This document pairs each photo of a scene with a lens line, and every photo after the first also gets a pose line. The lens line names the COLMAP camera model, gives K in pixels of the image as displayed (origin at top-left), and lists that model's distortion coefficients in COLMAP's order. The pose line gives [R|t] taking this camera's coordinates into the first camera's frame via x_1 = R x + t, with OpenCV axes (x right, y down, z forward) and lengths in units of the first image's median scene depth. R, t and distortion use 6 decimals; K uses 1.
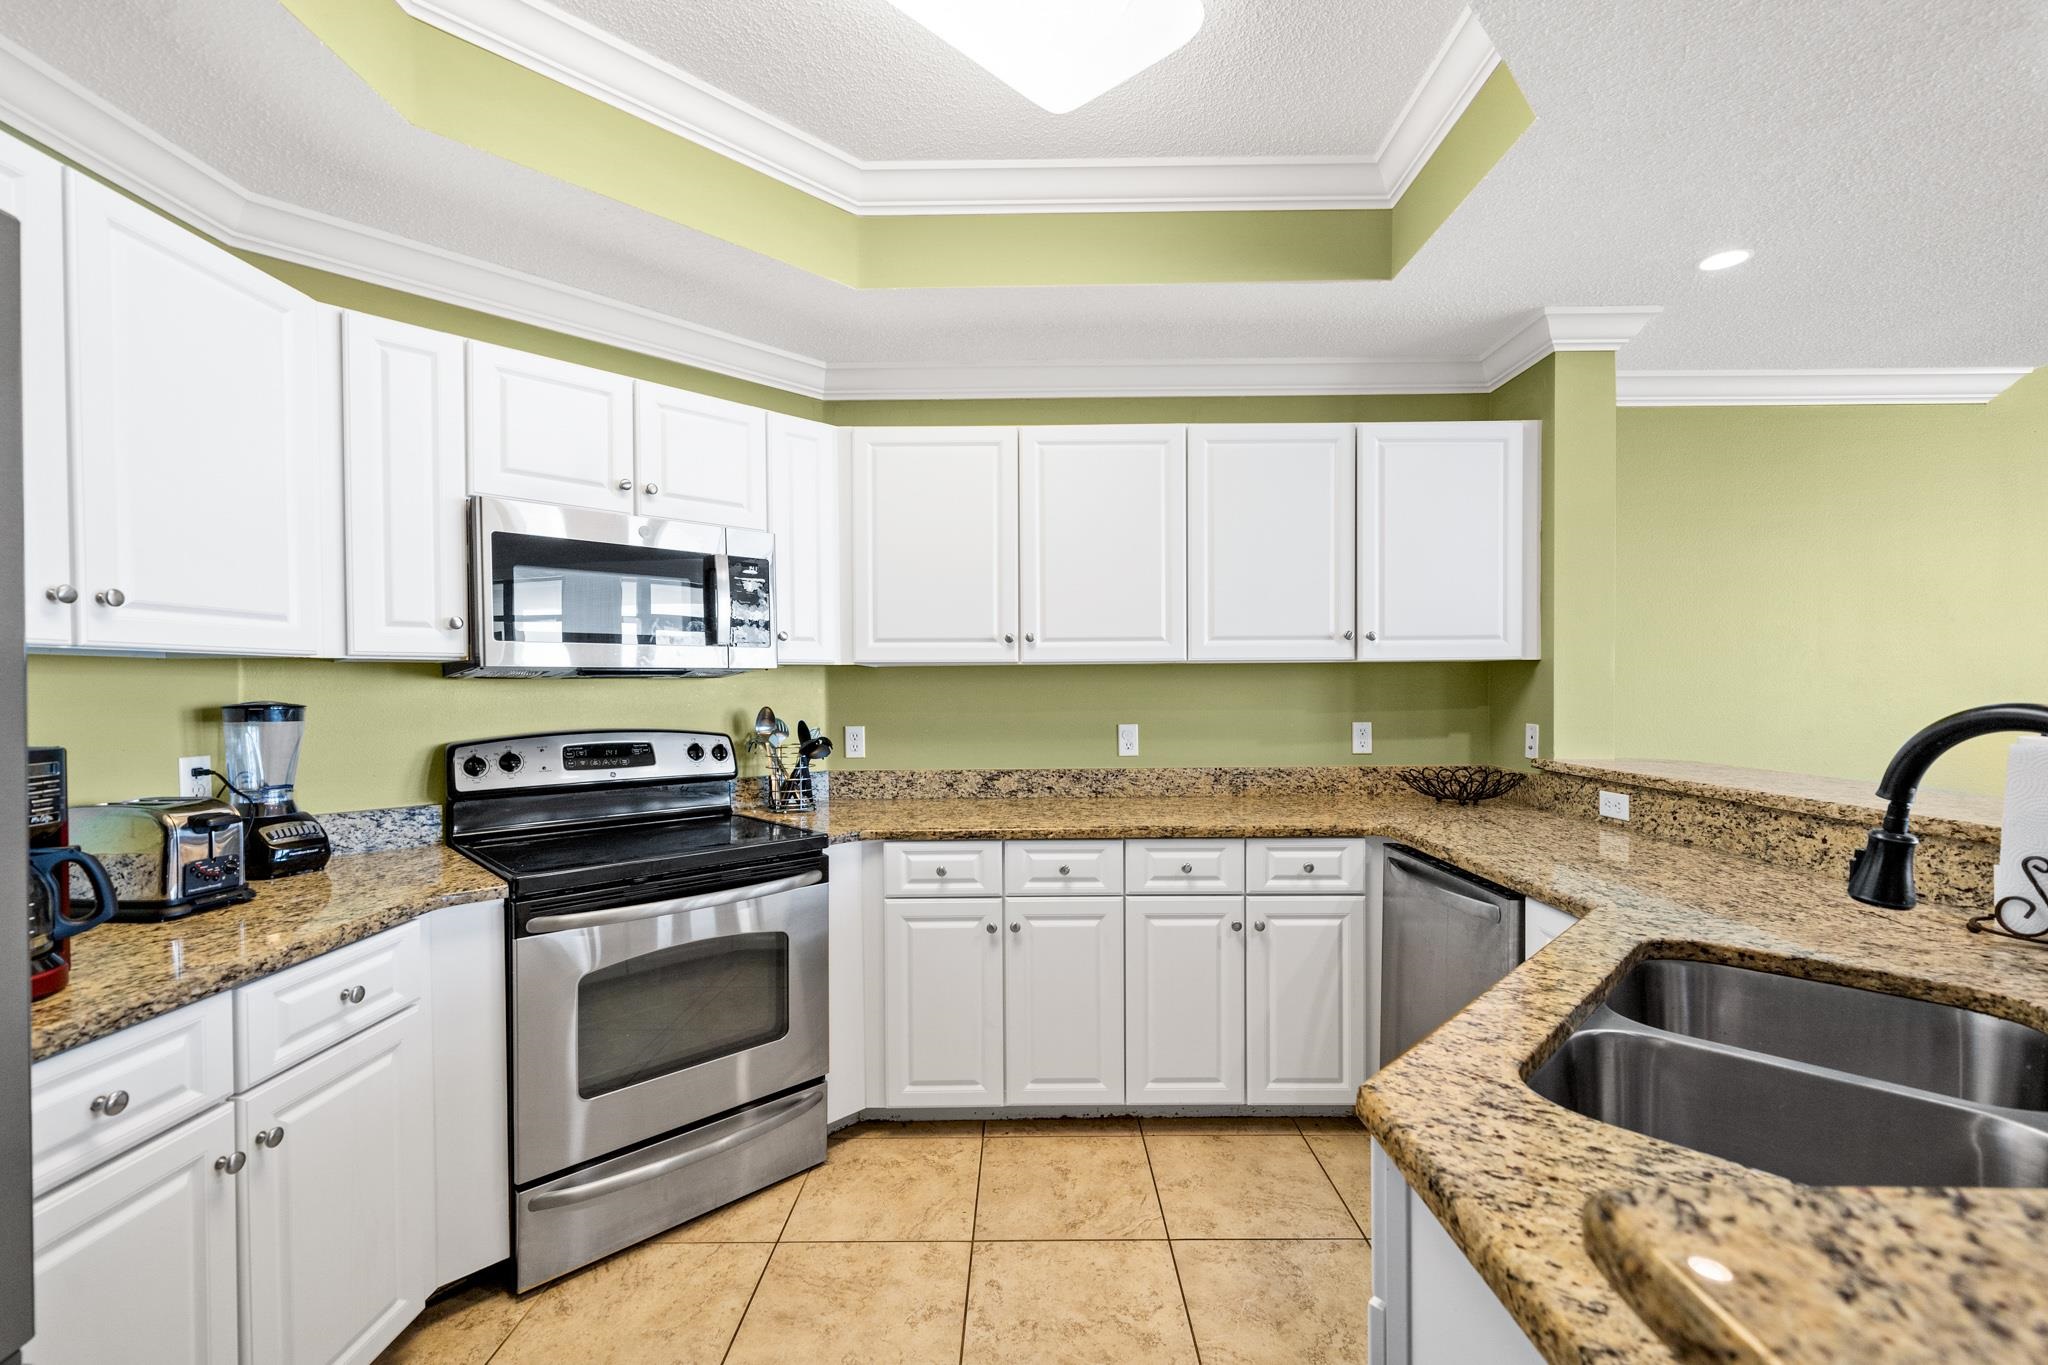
lens RADIAL K [[835.3, 0, 1042.9], [0, 835.3, 700.2], [0, 0, 1]] dist [-0.001958, 0.000653]
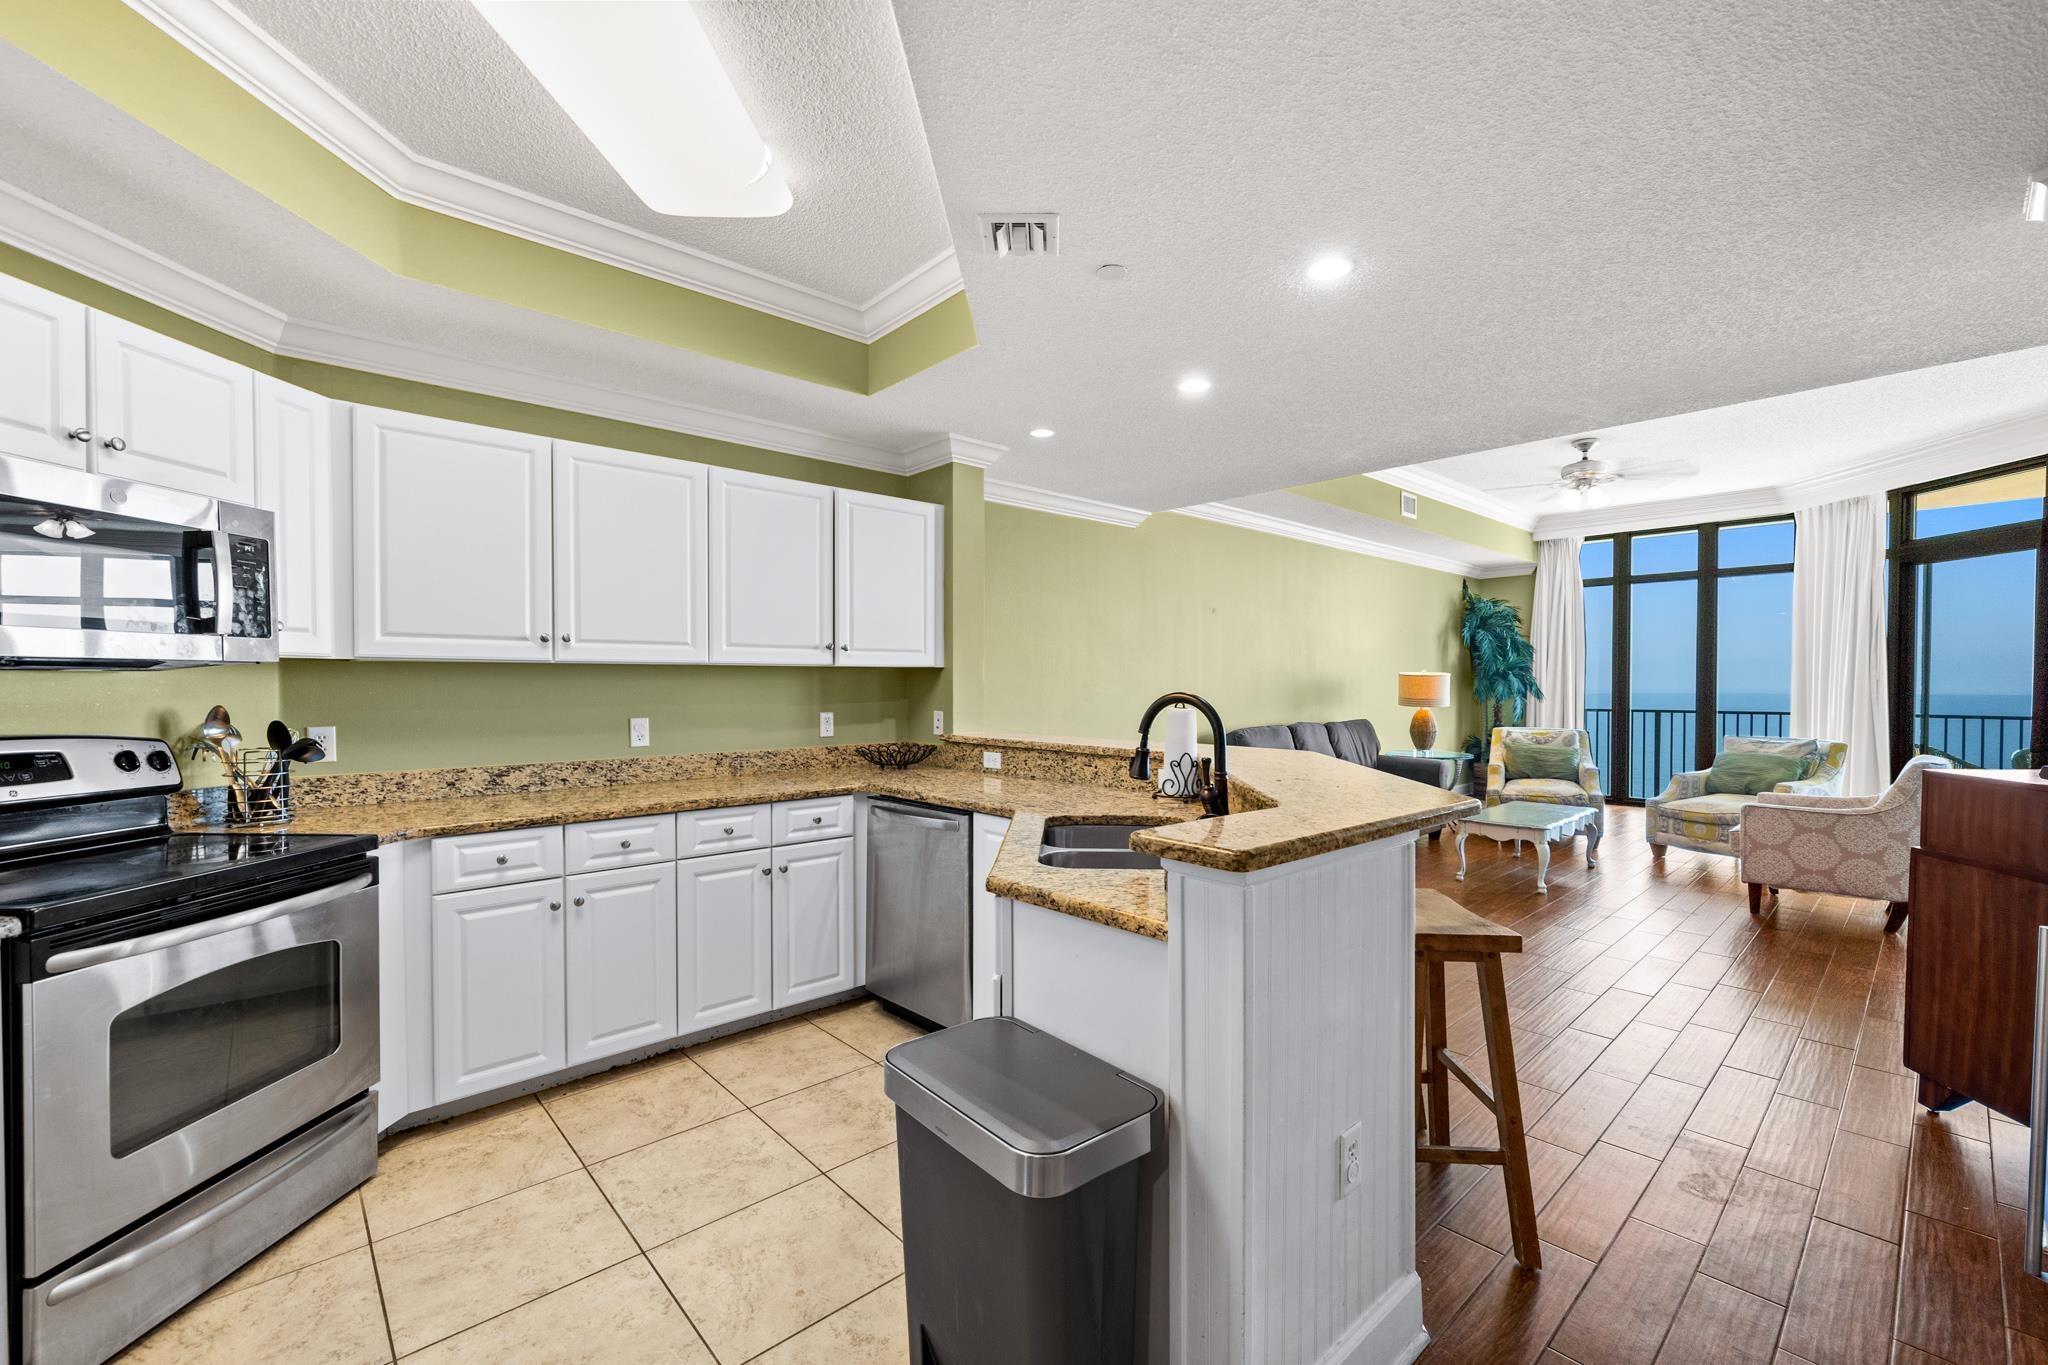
lens RADIAL K [[835.3, 0, 1032.4], [0, 835.3, 704.2], [0, 0, 1]] dist [-0.001958, 0.000653]
pose [[0.730148, -0.010921, 0.683202, -0.341876], [0.006449, 0.999938, 0.009092, 0.004658], [-0.683259, -0.002232, 0.730173, -0.212383]]
